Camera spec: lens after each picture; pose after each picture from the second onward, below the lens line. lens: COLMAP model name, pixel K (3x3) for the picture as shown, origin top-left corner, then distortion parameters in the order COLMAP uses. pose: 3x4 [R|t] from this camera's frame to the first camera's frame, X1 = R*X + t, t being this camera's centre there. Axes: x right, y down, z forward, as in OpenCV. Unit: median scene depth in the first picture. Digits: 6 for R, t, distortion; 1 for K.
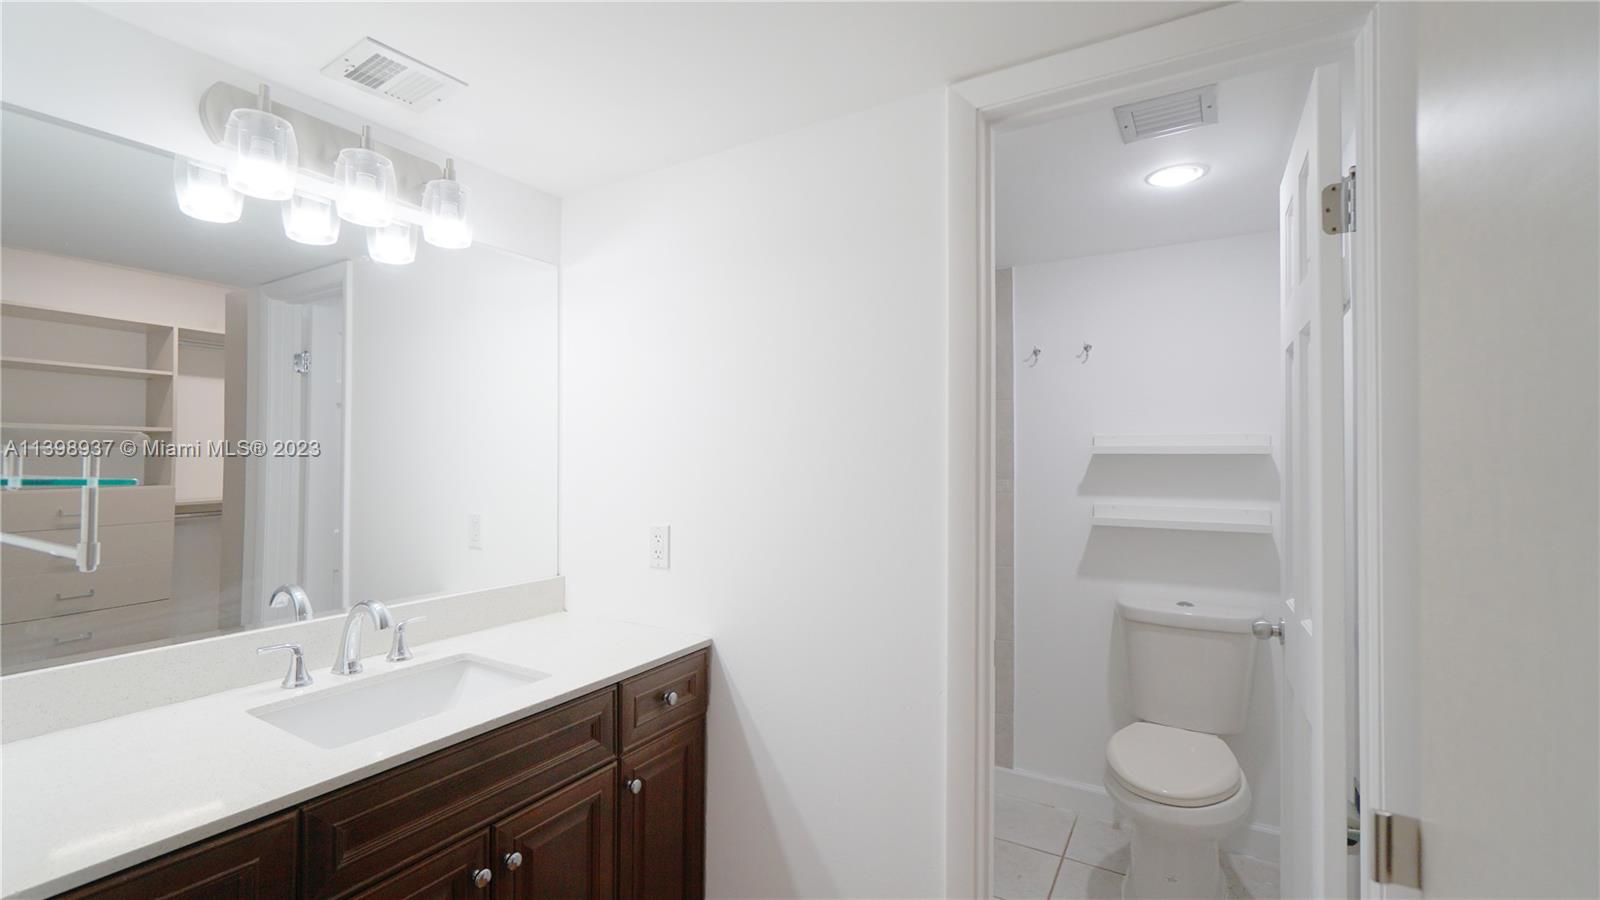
lens RADIAL K [[689.8, 0, 799.0], [0, 689.8, 450.9], [0, 0, 1]] dist [-0.002486, -0.000034]
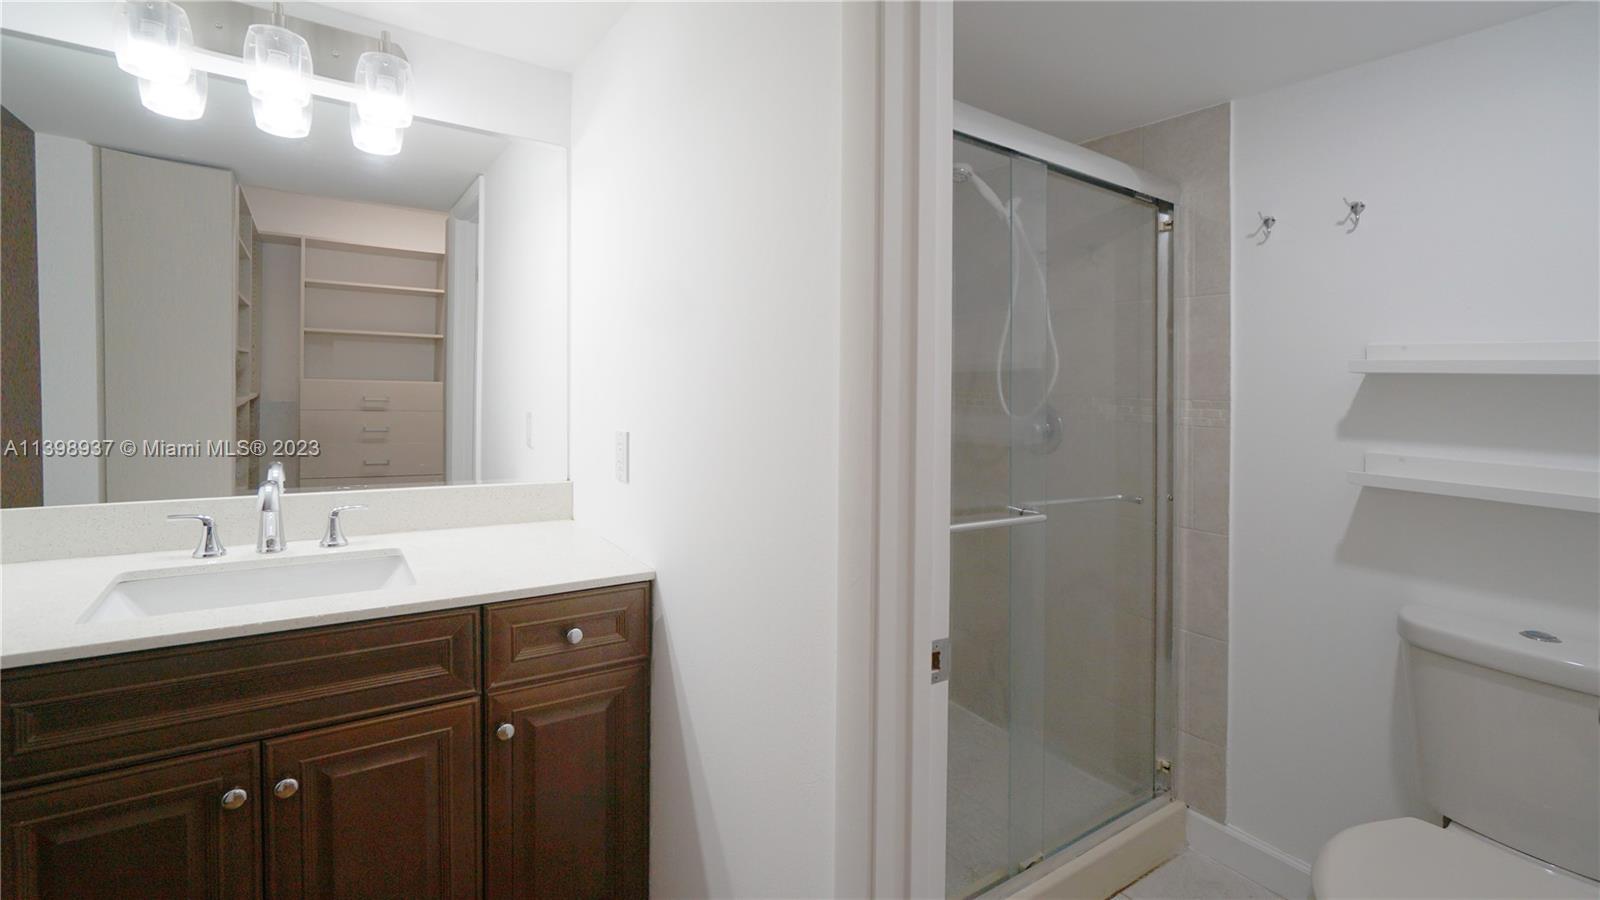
lens RADIAL K [[689.8, 0, 782.8], [0, 689.8, 375.8], [0, 0, 1]] dist [-0.002486, -0.000034]
pose [[0.902026, 0.026924, -0.430841, 0.383399], [-0.028206, 0.999596, 0.003414, 0.033680], [0.430759, 0.009073, 0.902421, 0.342979]]
